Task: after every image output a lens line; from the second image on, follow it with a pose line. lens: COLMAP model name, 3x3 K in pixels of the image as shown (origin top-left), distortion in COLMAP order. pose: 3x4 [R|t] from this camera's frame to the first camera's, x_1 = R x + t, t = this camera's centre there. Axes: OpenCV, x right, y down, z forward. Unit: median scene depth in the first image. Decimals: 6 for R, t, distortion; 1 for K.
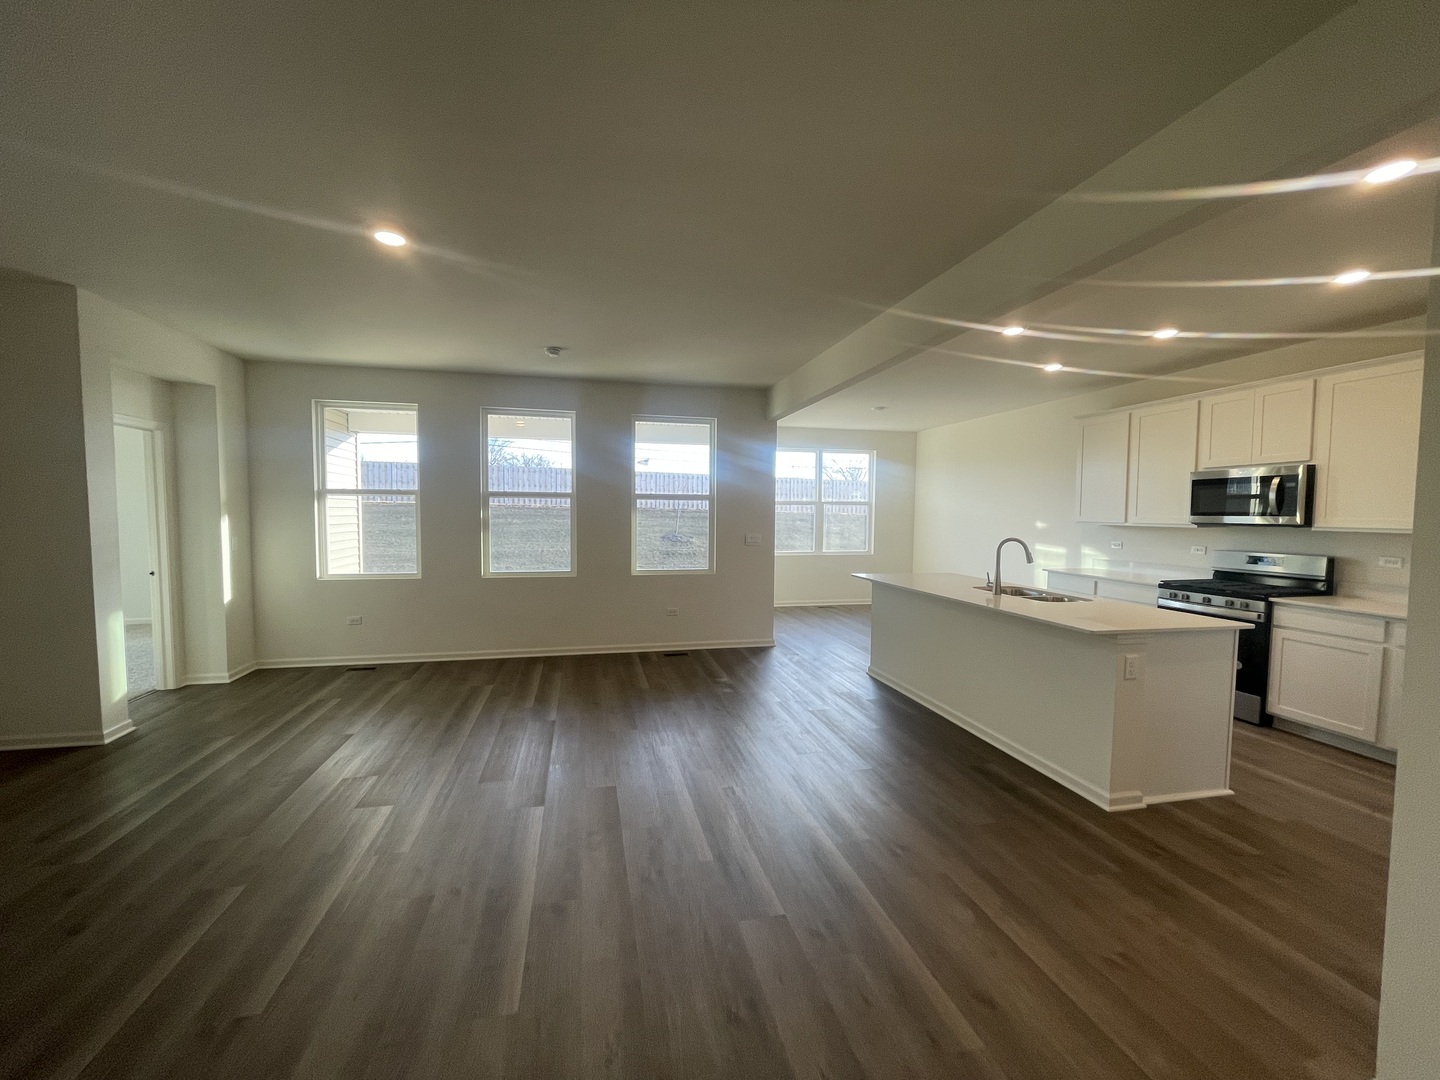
lens RADIAL K [[576.9, 0, 715.6], [0, 576.9, 541.4], [0, 0, 1]] dist [-0.017080, -0.000490]
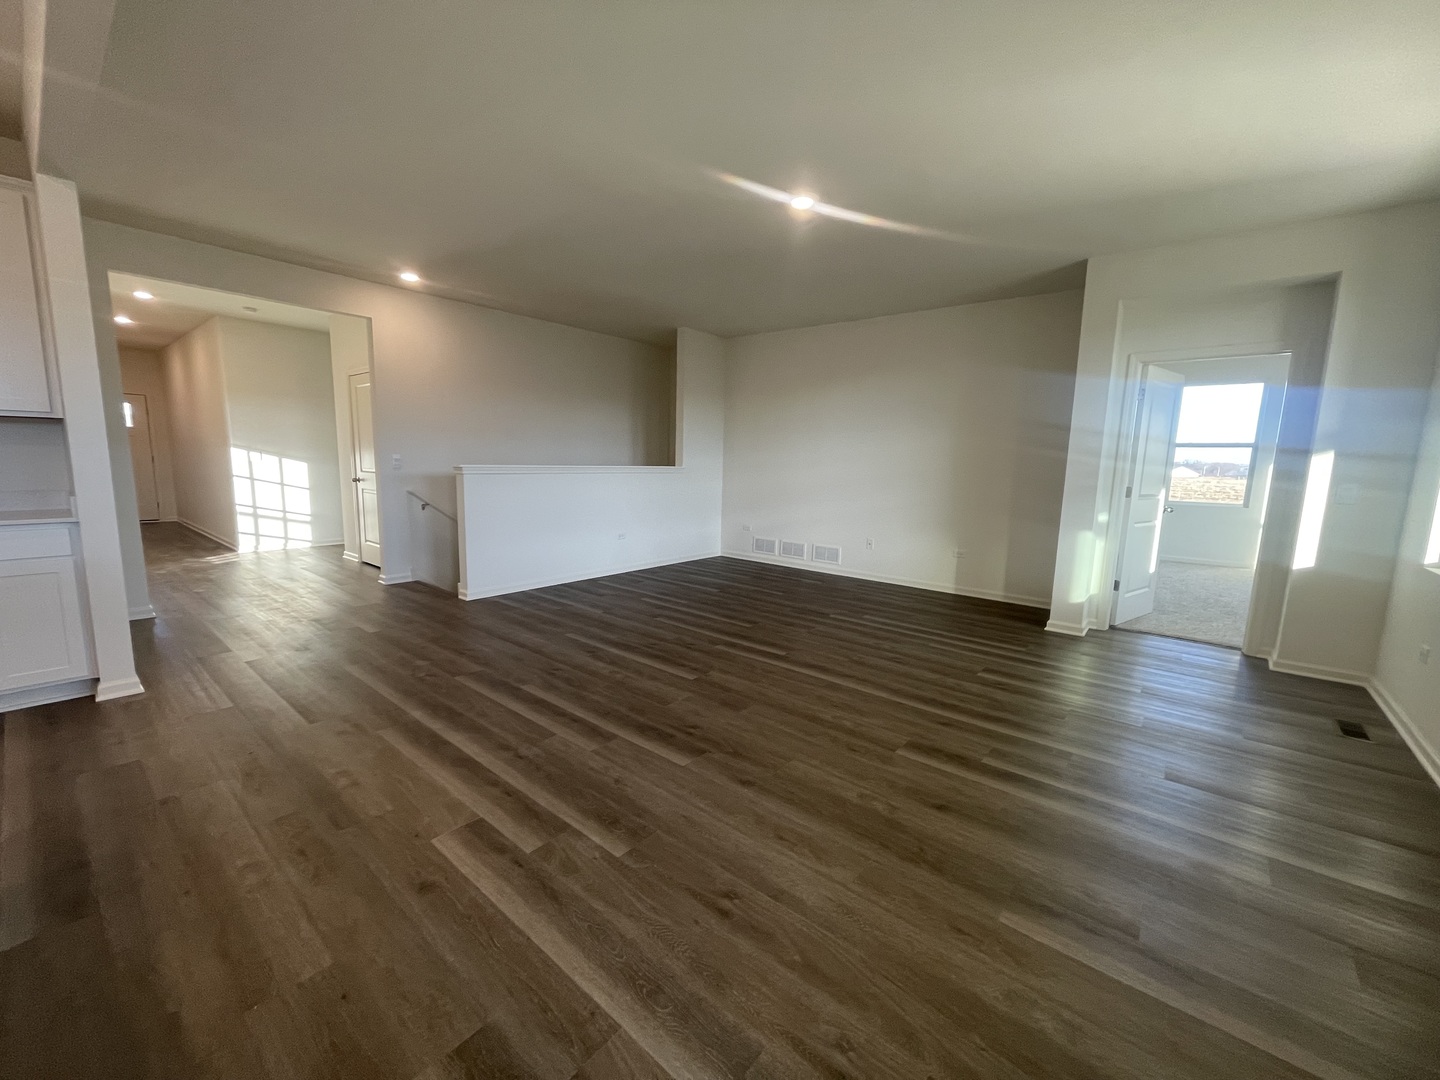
lens RADIAL K [[576.9, 0, 719.3], [0, 576.9, 539.4], [0, 0, 1]] dist [-0.017080, -0.000490]
pose [[-0.794000, 0.062312, -0.604715, 0.205698], [-0.060398, 0.981726, 0.180463, -0.011418], [0.604909, 0.179811, -0.775727, 1.143624]]
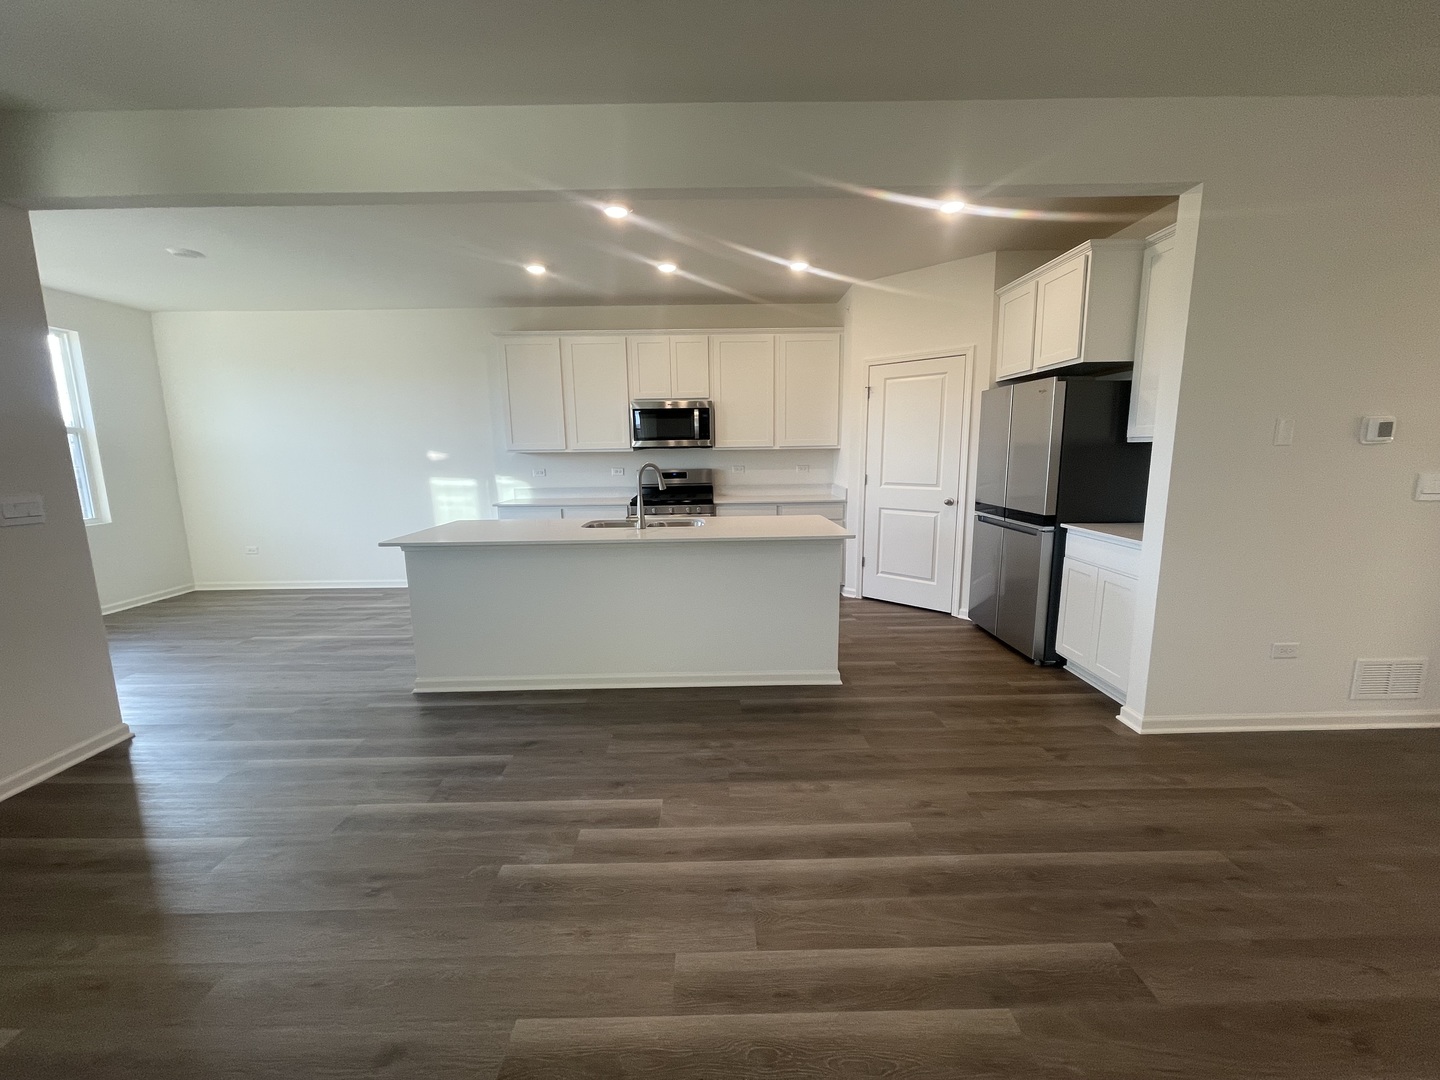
lens RADIAL K [[576.9, 0, 714.5], [0, 576.9, 539.9], [0, 0, 1]] dist [-0.017080, -0.000490]
pose [[0.213289, -0.154989, 0.964617, -0.283667], [0.060843, 0.987527, 0.145217, -0.006057], [-0.975093, 0.027717, 0.220059, 0.599754]]
